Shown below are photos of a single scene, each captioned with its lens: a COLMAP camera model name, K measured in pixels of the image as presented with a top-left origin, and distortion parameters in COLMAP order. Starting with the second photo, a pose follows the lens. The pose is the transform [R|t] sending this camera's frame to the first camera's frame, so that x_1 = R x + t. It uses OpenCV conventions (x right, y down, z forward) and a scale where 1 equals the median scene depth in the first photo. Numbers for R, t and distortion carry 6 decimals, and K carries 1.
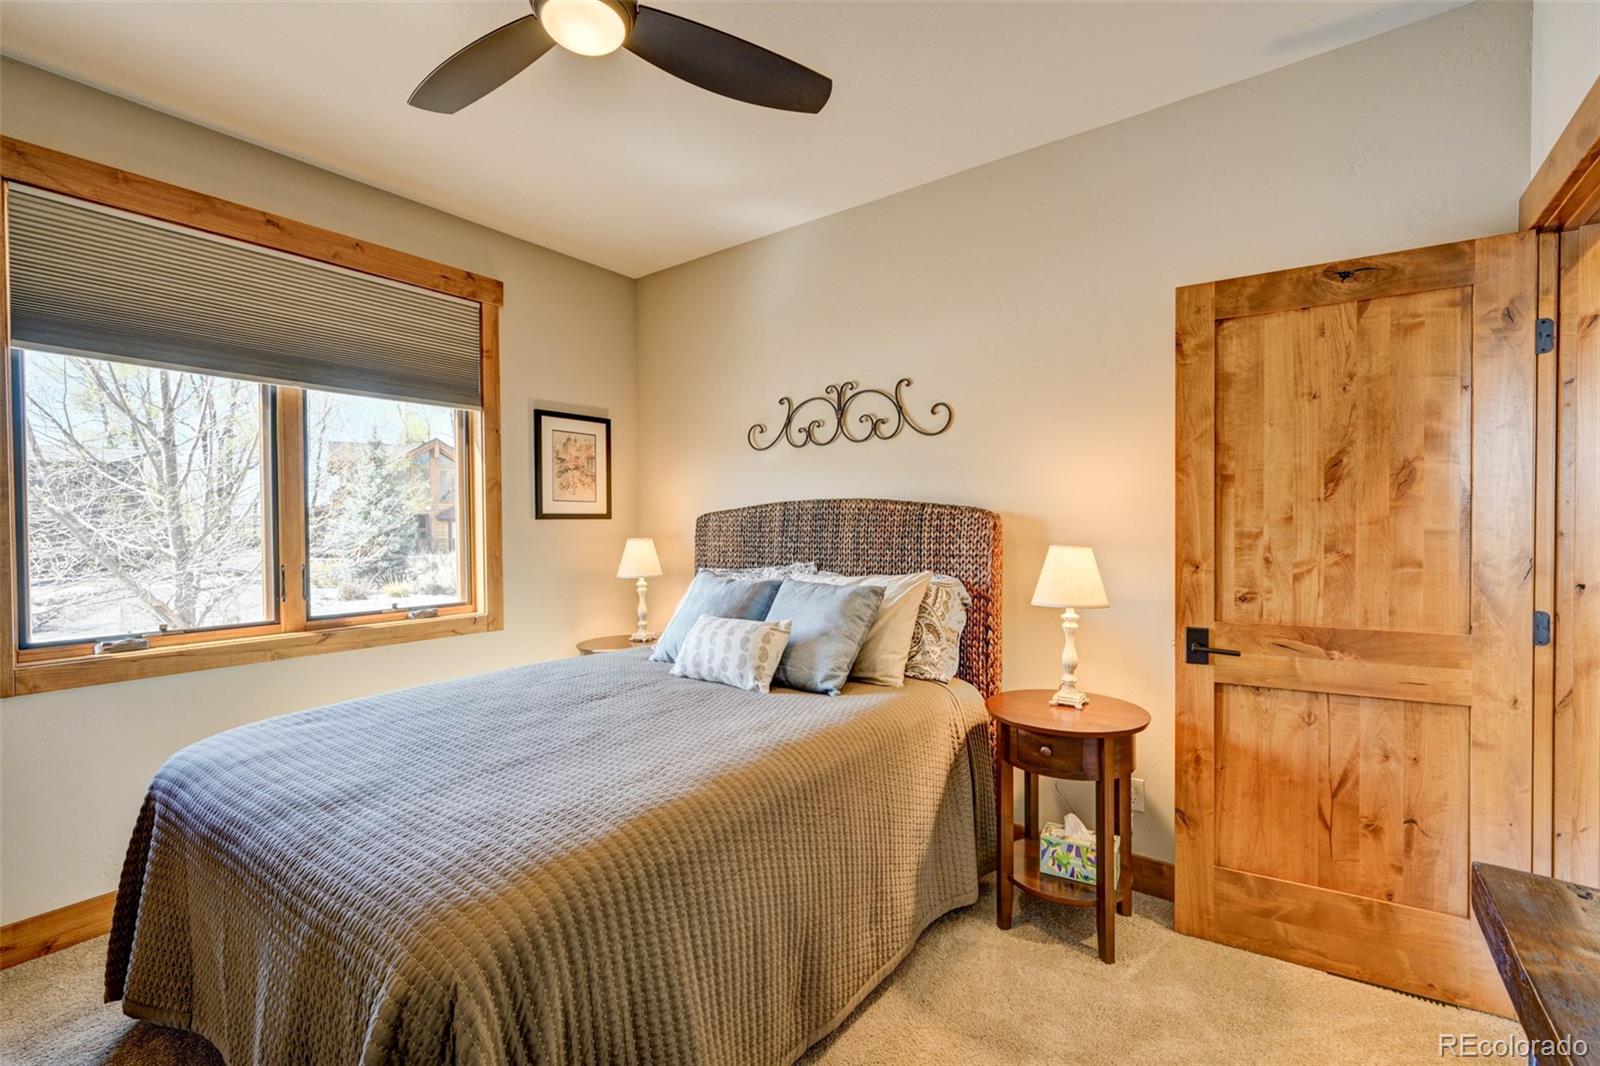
lens RADIAL K [[678.6, 0, 822.1], [0, 678.6, 537.8], [0, 0, 1]] dist [0.004163, -0.002049]
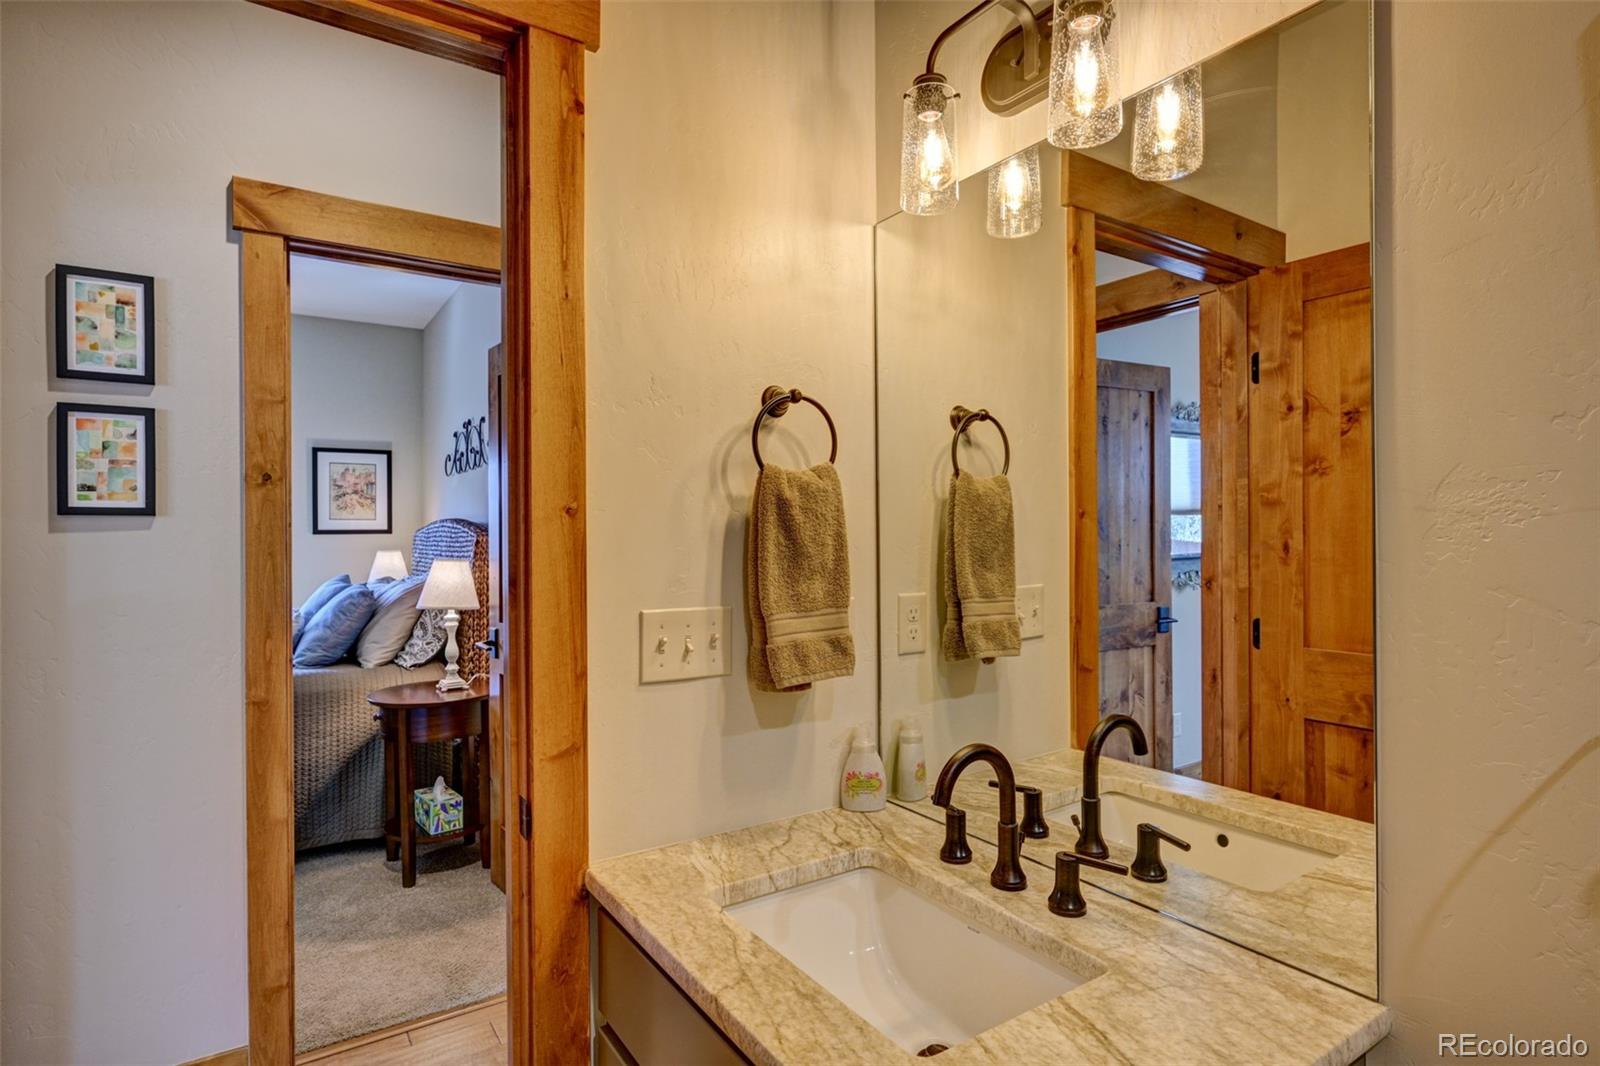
lens RADIAL K [[817.7, 0, 814.9], [0, 817.7, 529.8], [0, 0, 1]] dist [-0.000065, 0.002184]
pose [[0.940960, -0.002685, -0.338507, 1.022043], [-0.004747, 0.999766, -0.021126, -0.009098], [0.338484, 0.021486, 0.940727, -0.115769]]
